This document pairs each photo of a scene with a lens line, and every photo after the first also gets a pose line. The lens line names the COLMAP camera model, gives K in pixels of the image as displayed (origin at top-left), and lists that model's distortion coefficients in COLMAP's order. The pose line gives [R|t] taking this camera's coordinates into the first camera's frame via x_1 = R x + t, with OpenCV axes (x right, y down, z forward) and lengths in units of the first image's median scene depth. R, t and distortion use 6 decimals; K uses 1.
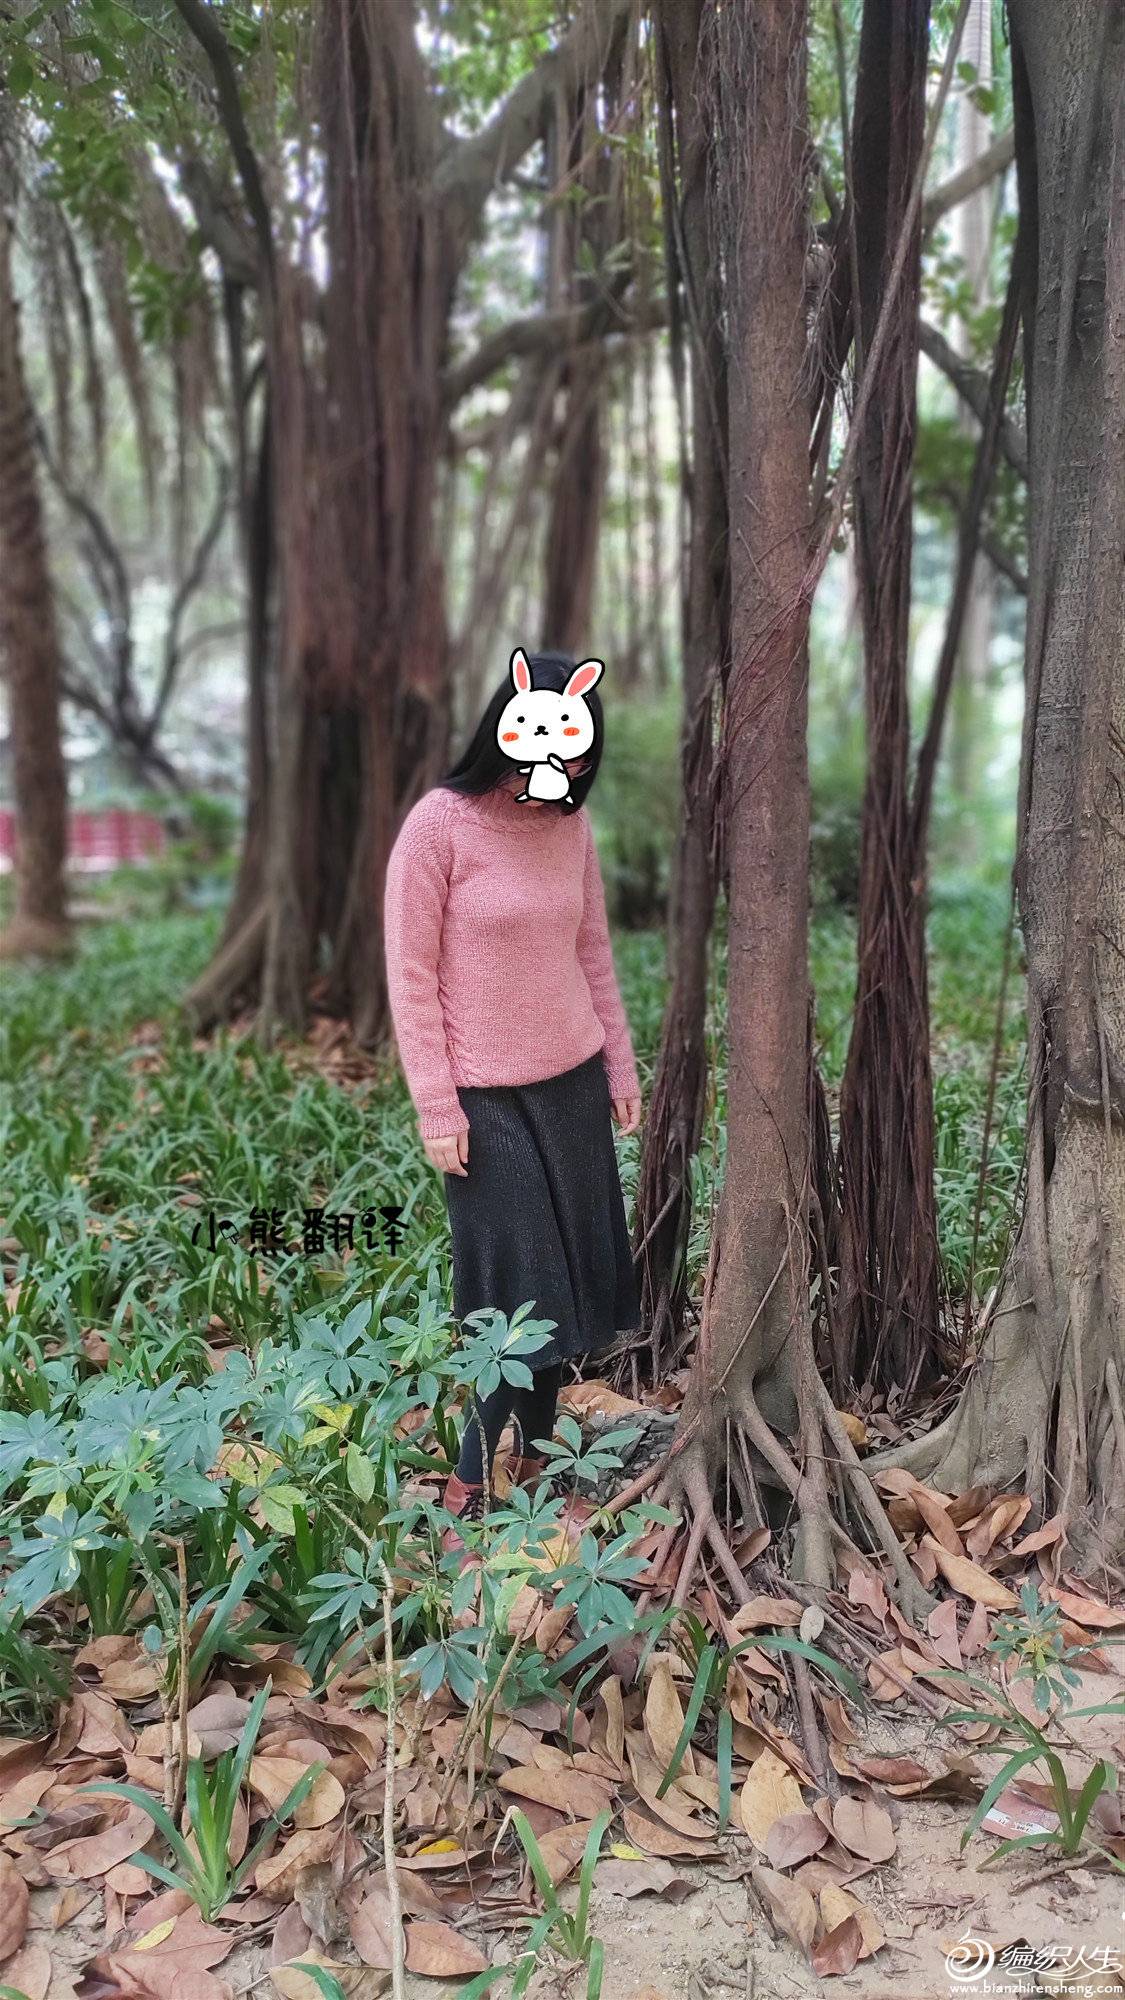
lens RADIAL K [[1489.9, 0, 562.5], [0, 1489.9, 1000.0], [0, 0, 1]] dist [0.088275, -0.075749]
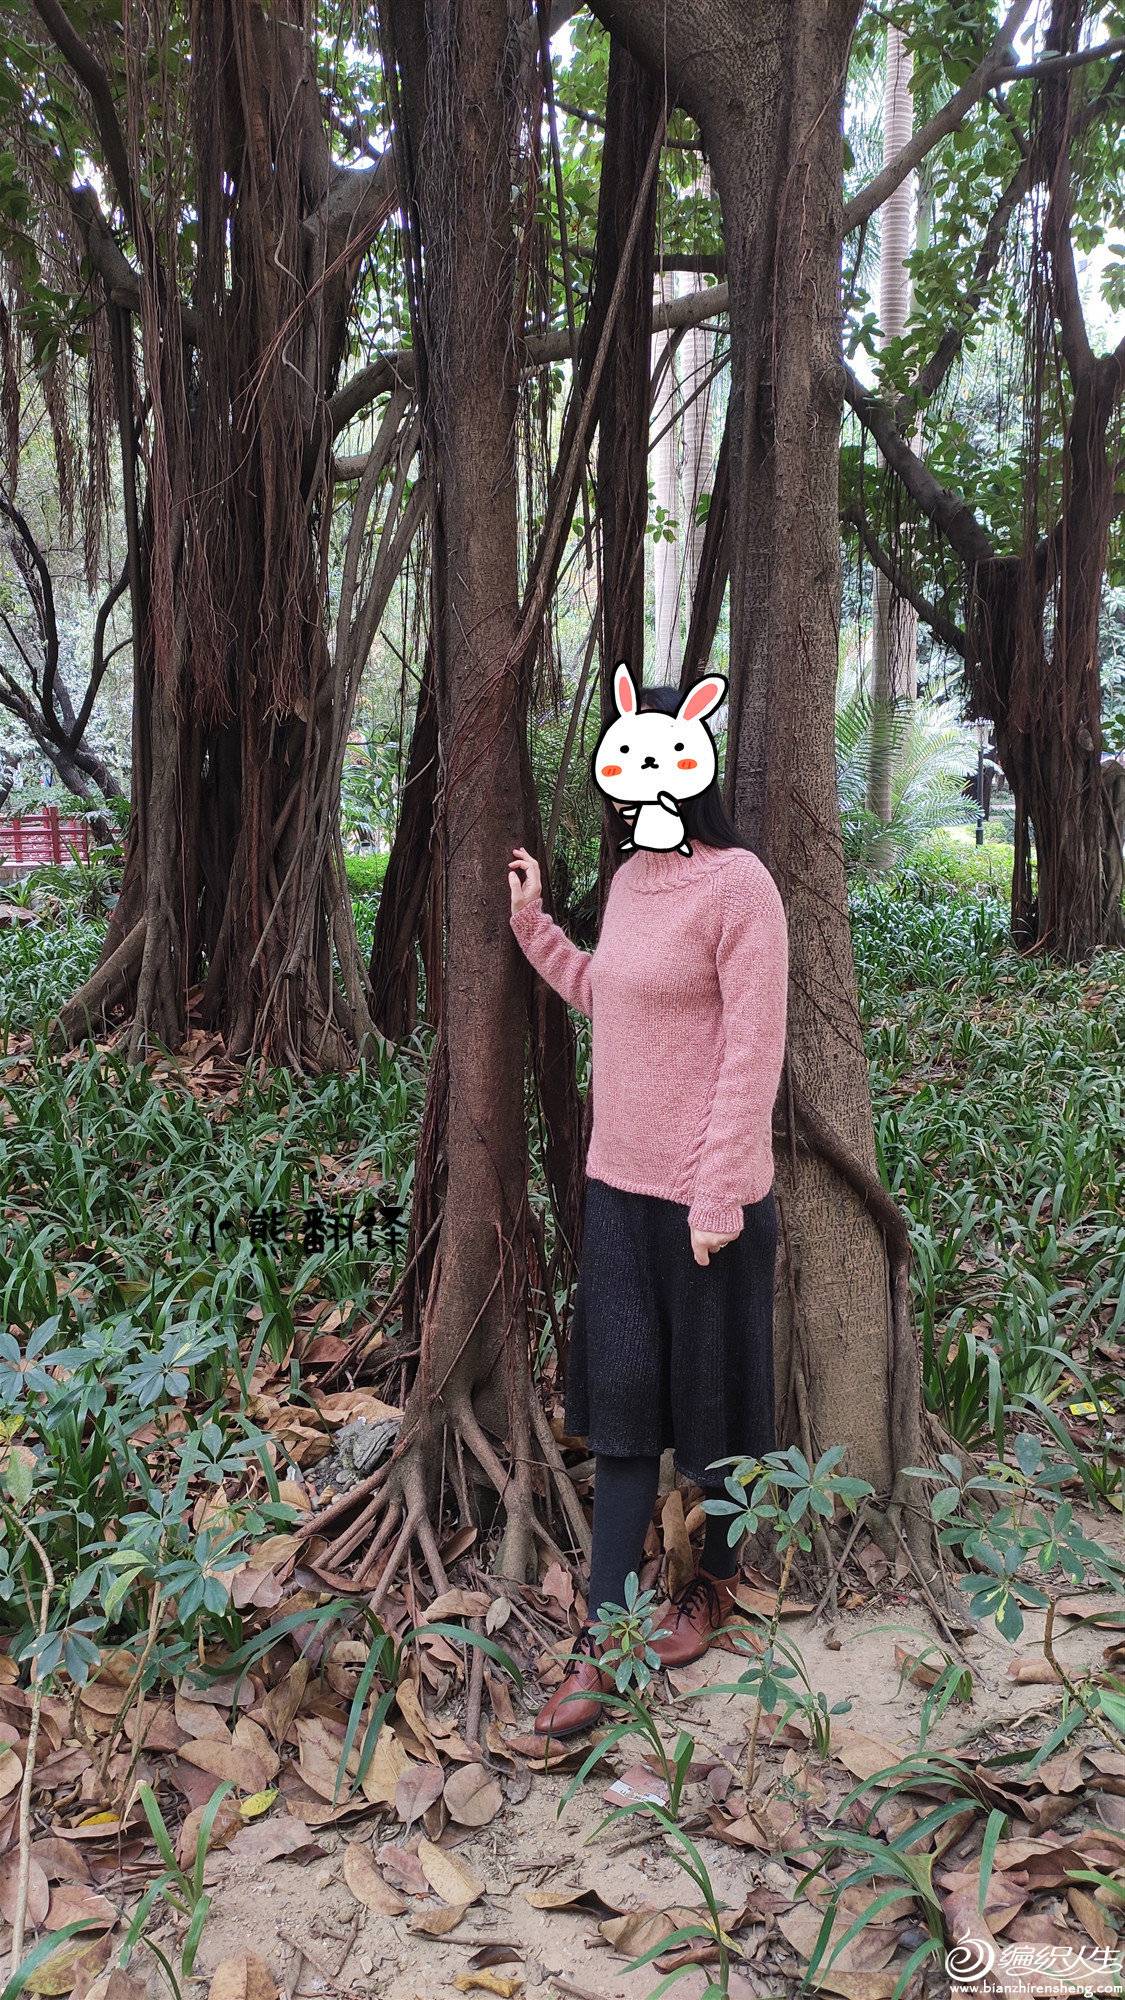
lens RADIAL K [[1489.9, 0, 562.5], [0, 1489.9, 1000.0], [0, 0, 1]] dist [0.088275, -0.075749]
pose [[0.999615, 0.013770, 0.024084, 0.169416], [-0.013741, 0.999905, -0.001376, -0.025951], [-0.024100, 0.001044, 0.999709, -0.079564]]
